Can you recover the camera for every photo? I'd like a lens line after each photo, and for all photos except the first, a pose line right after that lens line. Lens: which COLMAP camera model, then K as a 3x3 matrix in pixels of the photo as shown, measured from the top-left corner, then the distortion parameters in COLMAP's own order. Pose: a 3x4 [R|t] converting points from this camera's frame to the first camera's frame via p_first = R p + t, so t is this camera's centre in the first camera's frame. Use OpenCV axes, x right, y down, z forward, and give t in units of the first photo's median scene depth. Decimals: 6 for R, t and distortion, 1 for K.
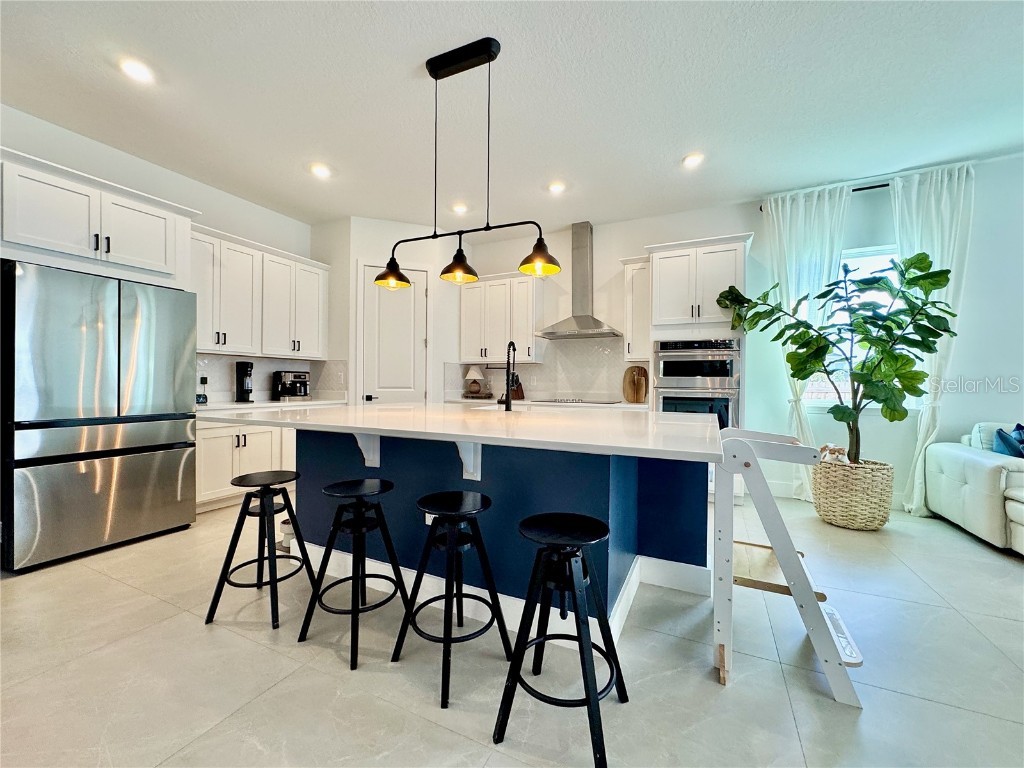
lens RADIAL K [[411.4, 0, 512.0], [0, 411.4, 384.0], [0, 0, 1]] dist [-0.002118, -0.000002]
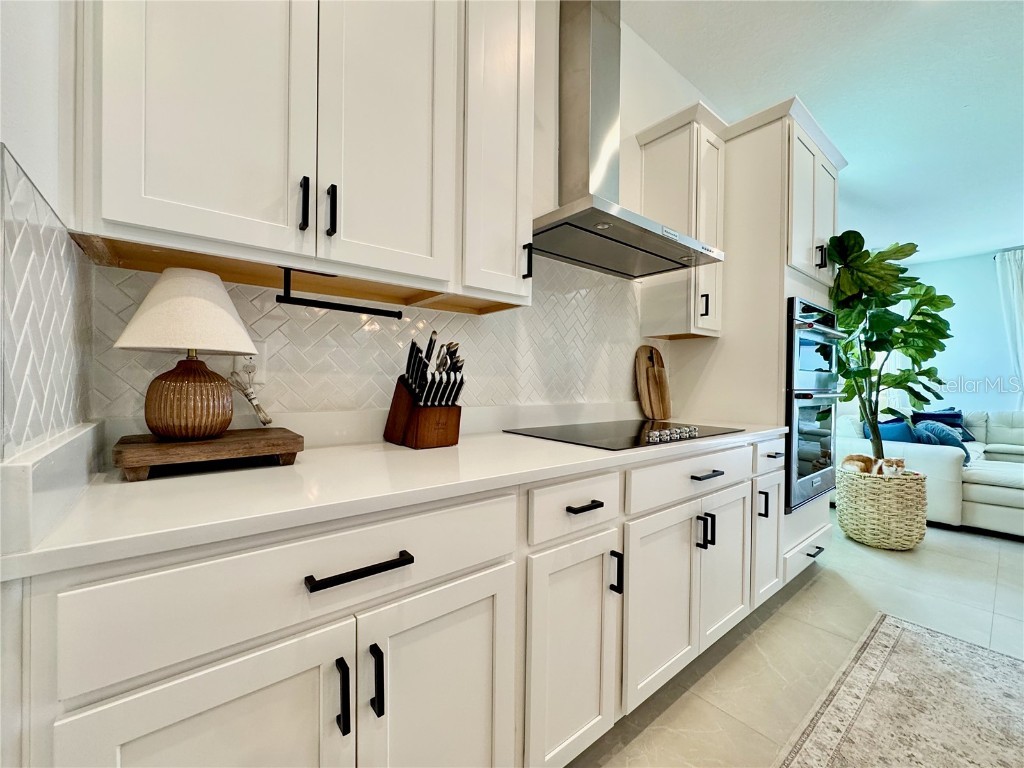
lens RADIAL K [[411.4, 0, 512.0], [0, 411.4, 384.0], [0, 0, 1]] dist [-0.002118, -0.000002]
pose [[0.424161, -0.007796, 0.905553, -0.265690], [-0.005994, 0.999917, 0.011417, -0.002061], [-0.905567, -0.010271, 0.424079, 1.155855]]
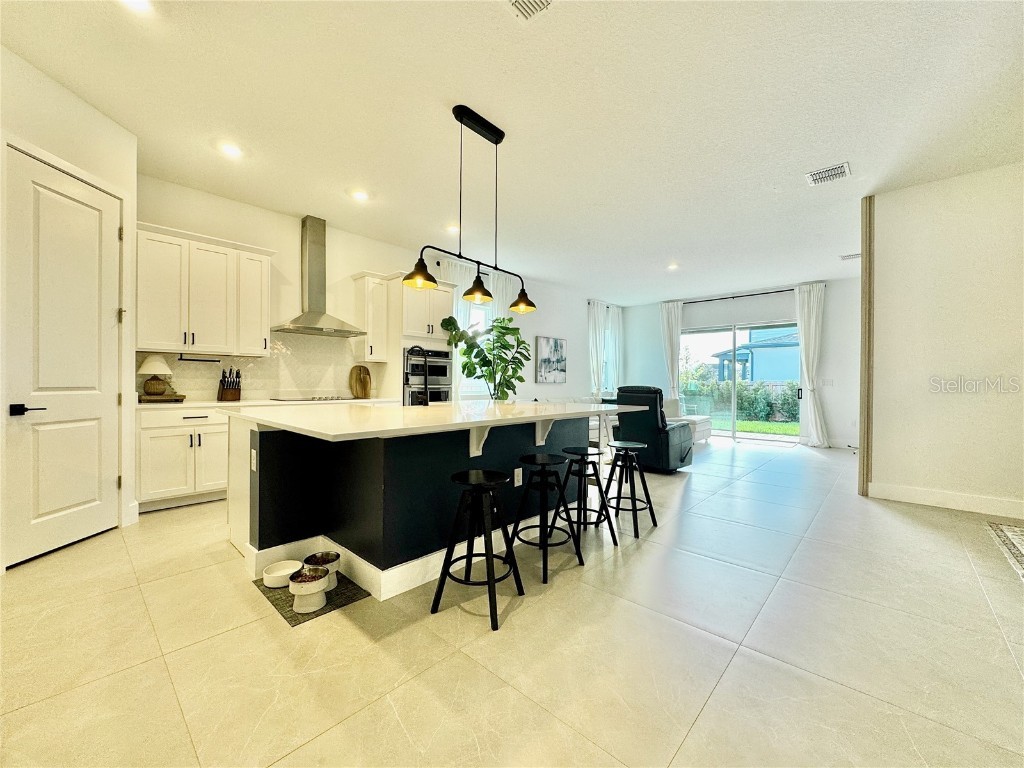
lens RADIAL K [[411.4, 0, 512.0], [0, 411.4, 384.0], [0, 0, 1]] dist [-0.002118, -0.000002]
pose [[0.290322, -0.008983, 0.956887, -0.814936], [-0.002251, 0.999947, 0.010070, -0.005608], [-0.956926, -0.005077, 0.290286, 0.332489]]
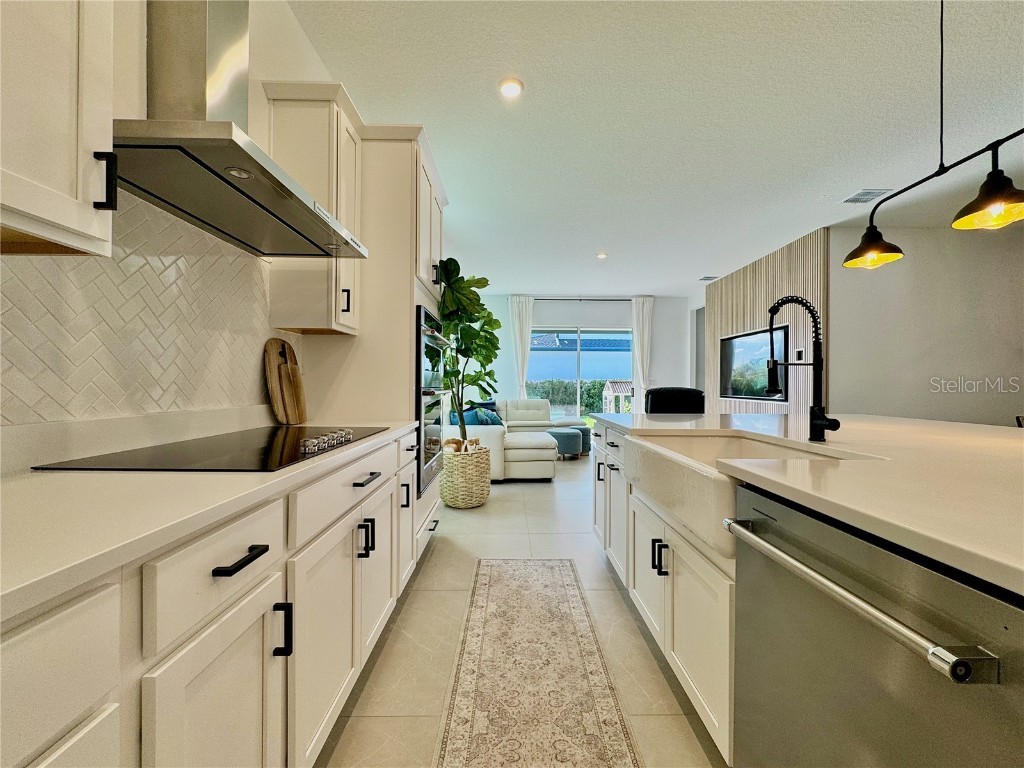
lens RADIAL K [[411.4, 0, 512.0], [0, 411.4, 384.0], [0, 0, 1]] dist [-0.002118, -0.000002]
pose [[-0.446023, -0.009924, 0.894967, -0.224615], [-0.005679, 0.999950, 0.008258, -0.001807], [-0.895004, -0.001399, -0.446057, 1.200211]]
